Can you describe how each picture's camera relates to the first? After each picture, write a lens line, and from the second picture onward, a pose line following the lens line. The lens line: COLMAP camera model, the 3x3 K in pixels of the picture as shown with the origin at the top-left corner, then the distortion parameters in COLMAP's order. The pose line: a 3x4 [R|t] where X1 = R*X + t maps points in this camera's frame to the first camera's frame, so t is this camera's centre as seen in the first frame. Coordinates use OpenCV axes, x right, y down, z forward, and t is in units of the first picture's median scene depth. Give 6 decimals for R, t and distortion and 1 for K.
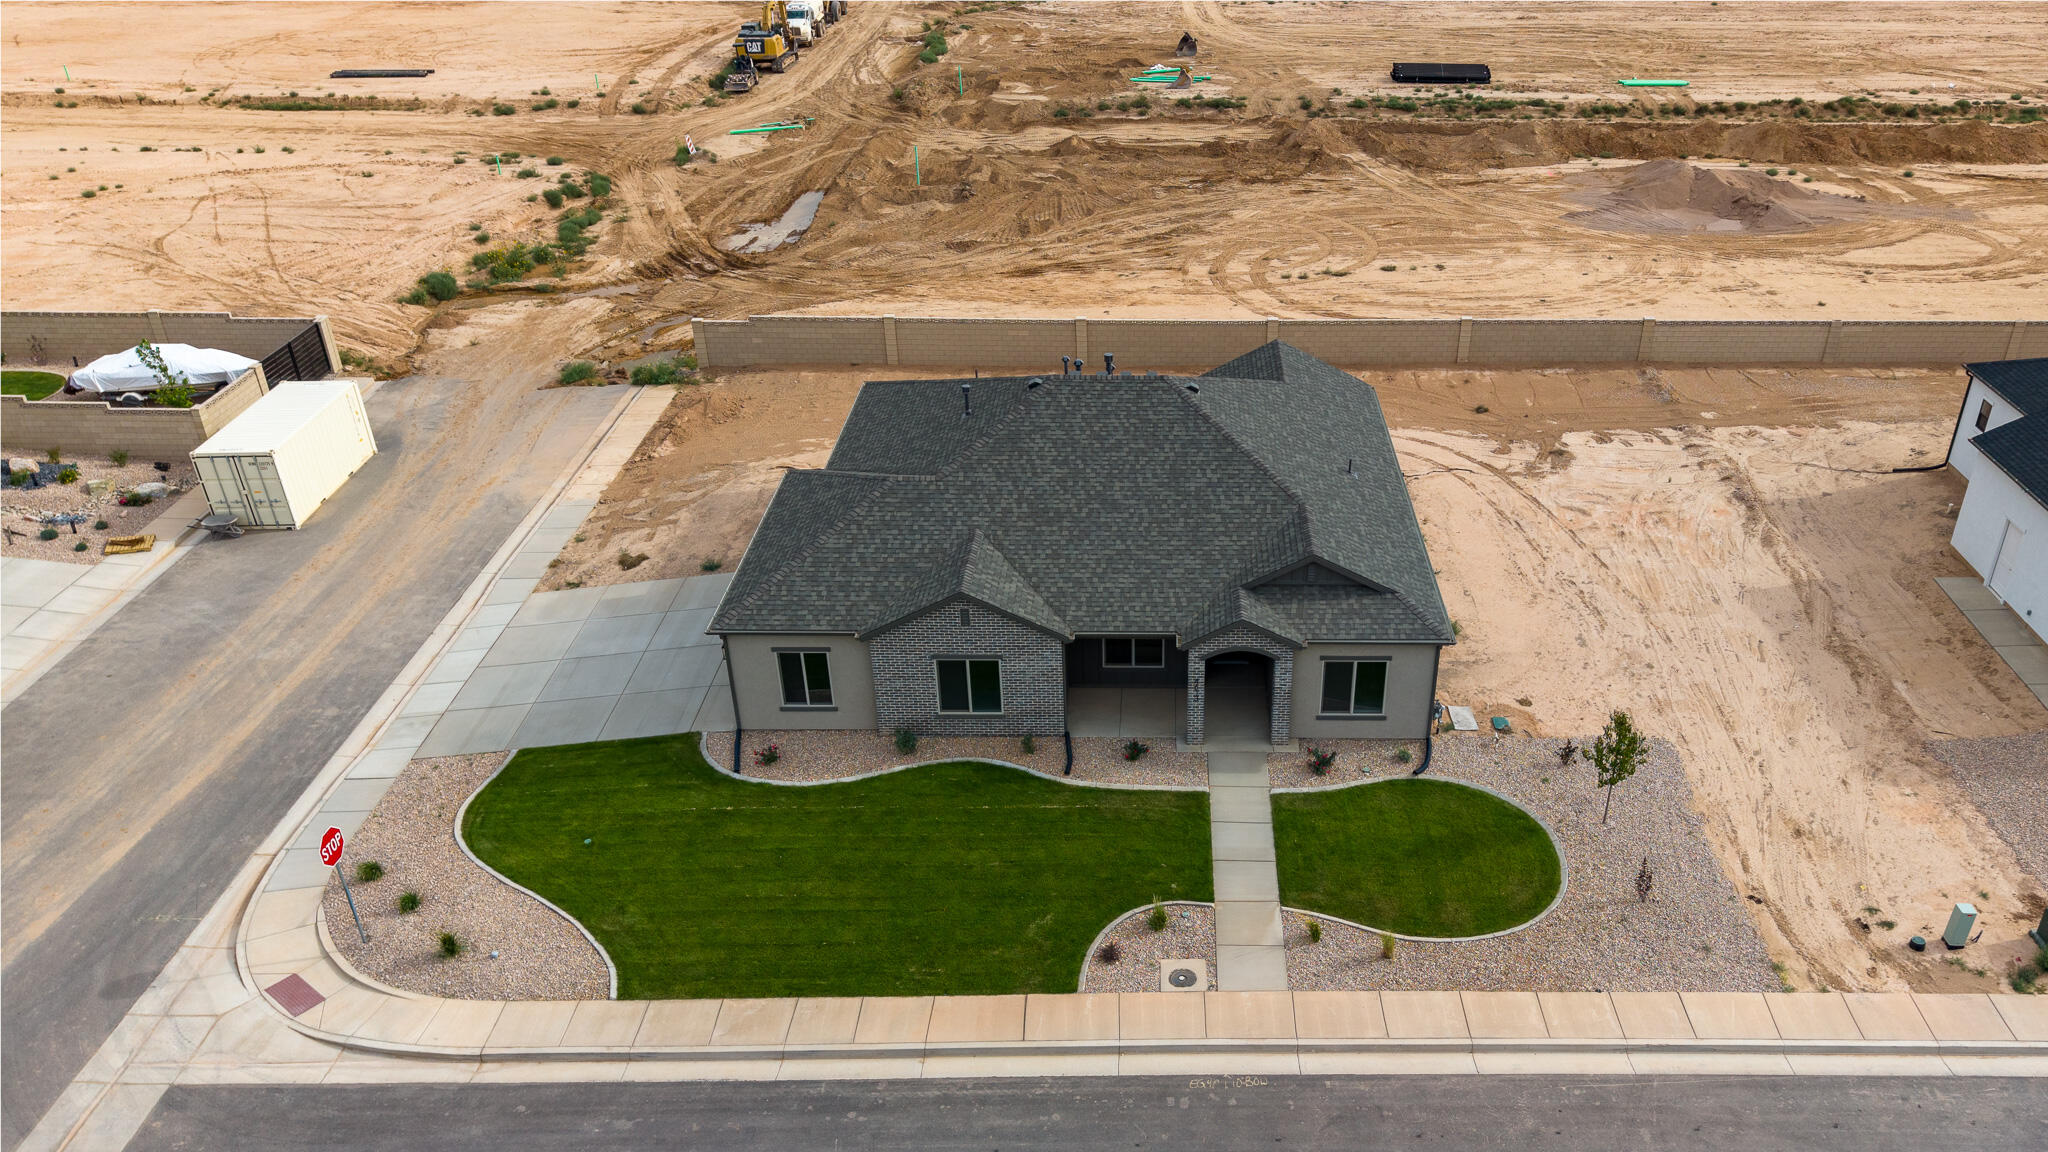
lens RADIAL K [[1536.9, 0, 1175.3], [0, 1536.9, 719.3], [0, 0, 1]] dist [0.047303, -0.057271]
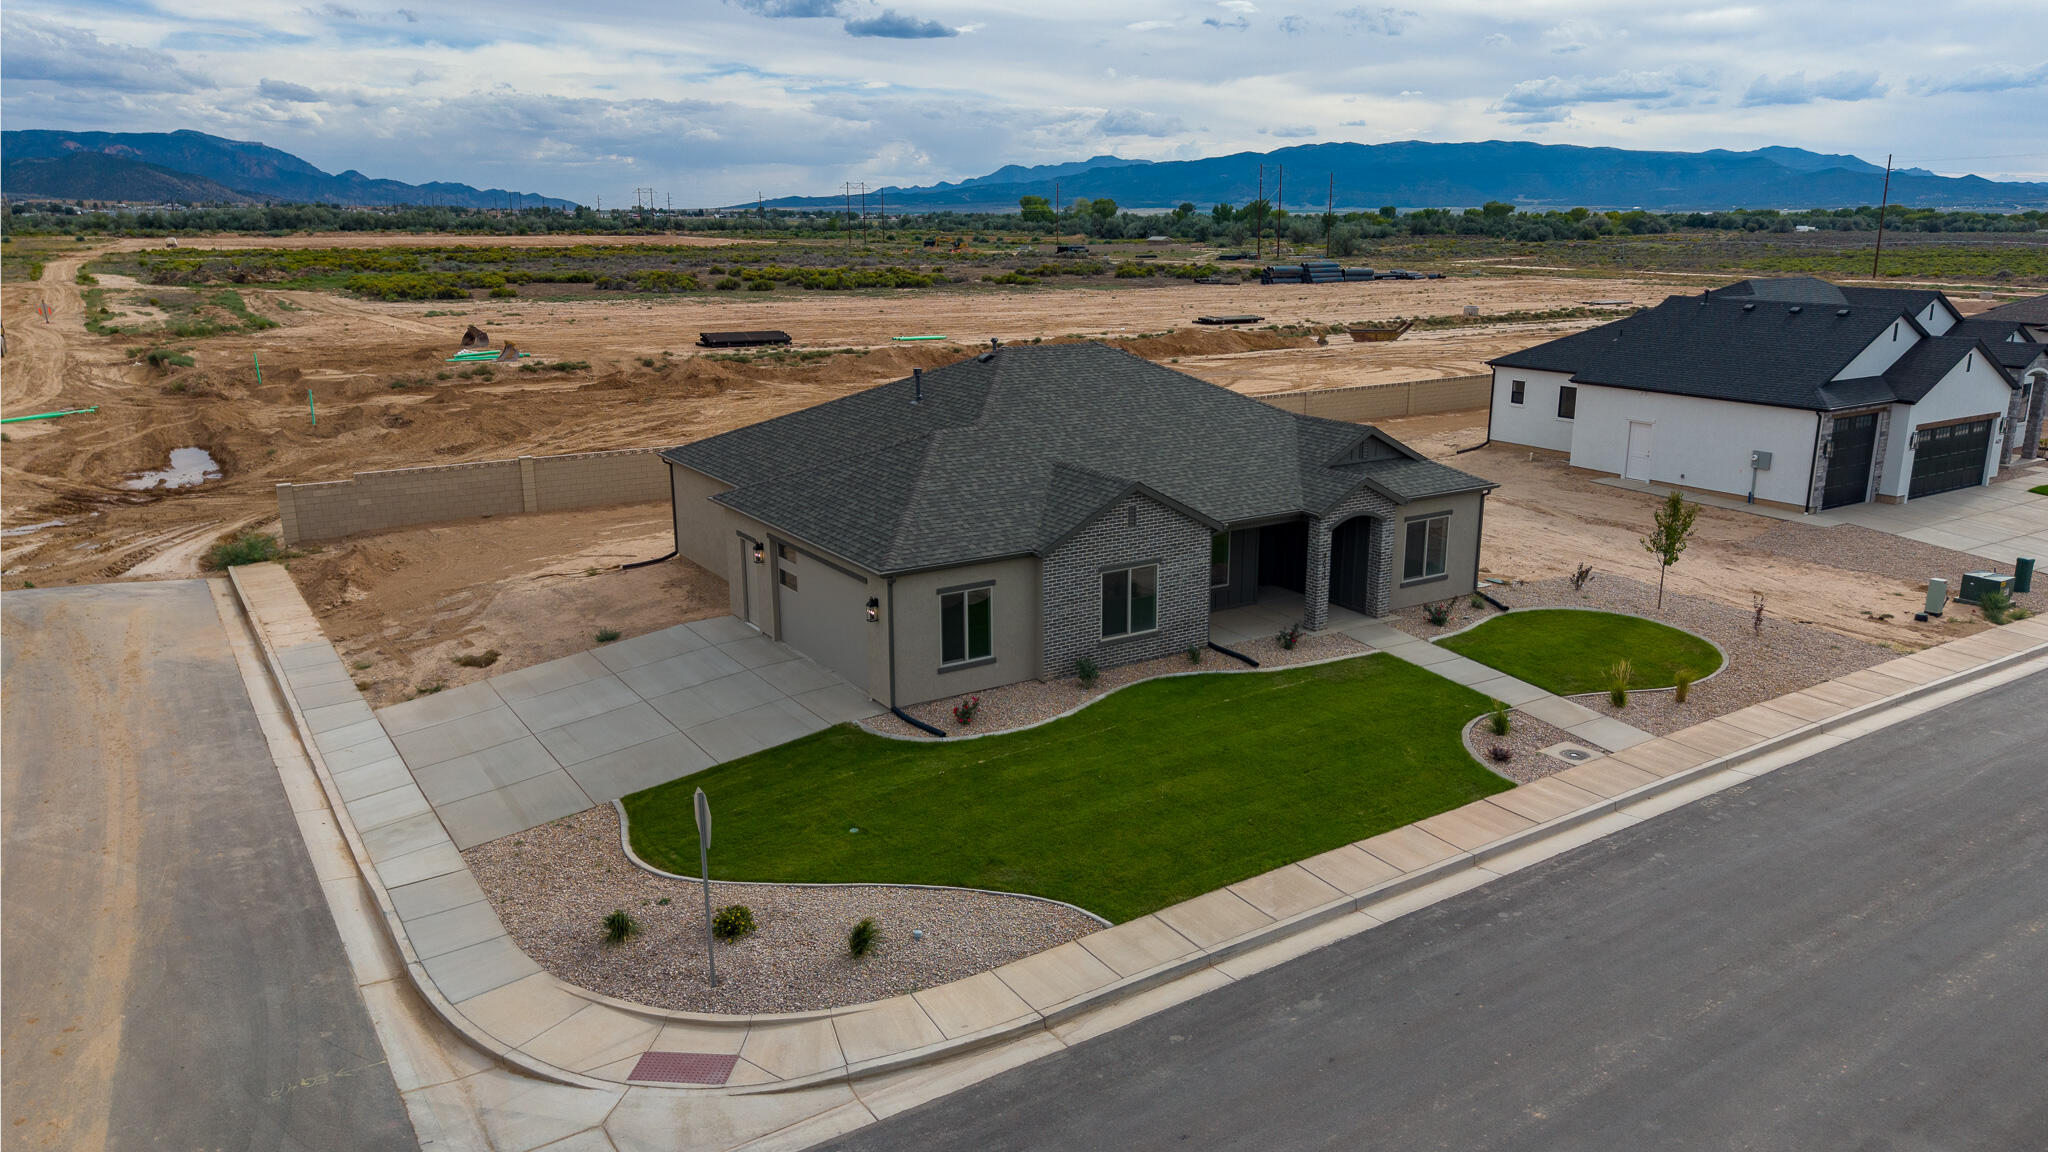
lens RADIAL K [[1448.1, 0, 1082.2], [0, 1448.1, 578.7], [0, 0, 1]] dist [0.008089, 0.001122]
pose [[0.828677, -0.143051, 0.541139, -0.600001], [0.308659, 0.923296, -0.228591, 0.148439], [-0.466931, 0.356455, 0.809268, 0.305815]]
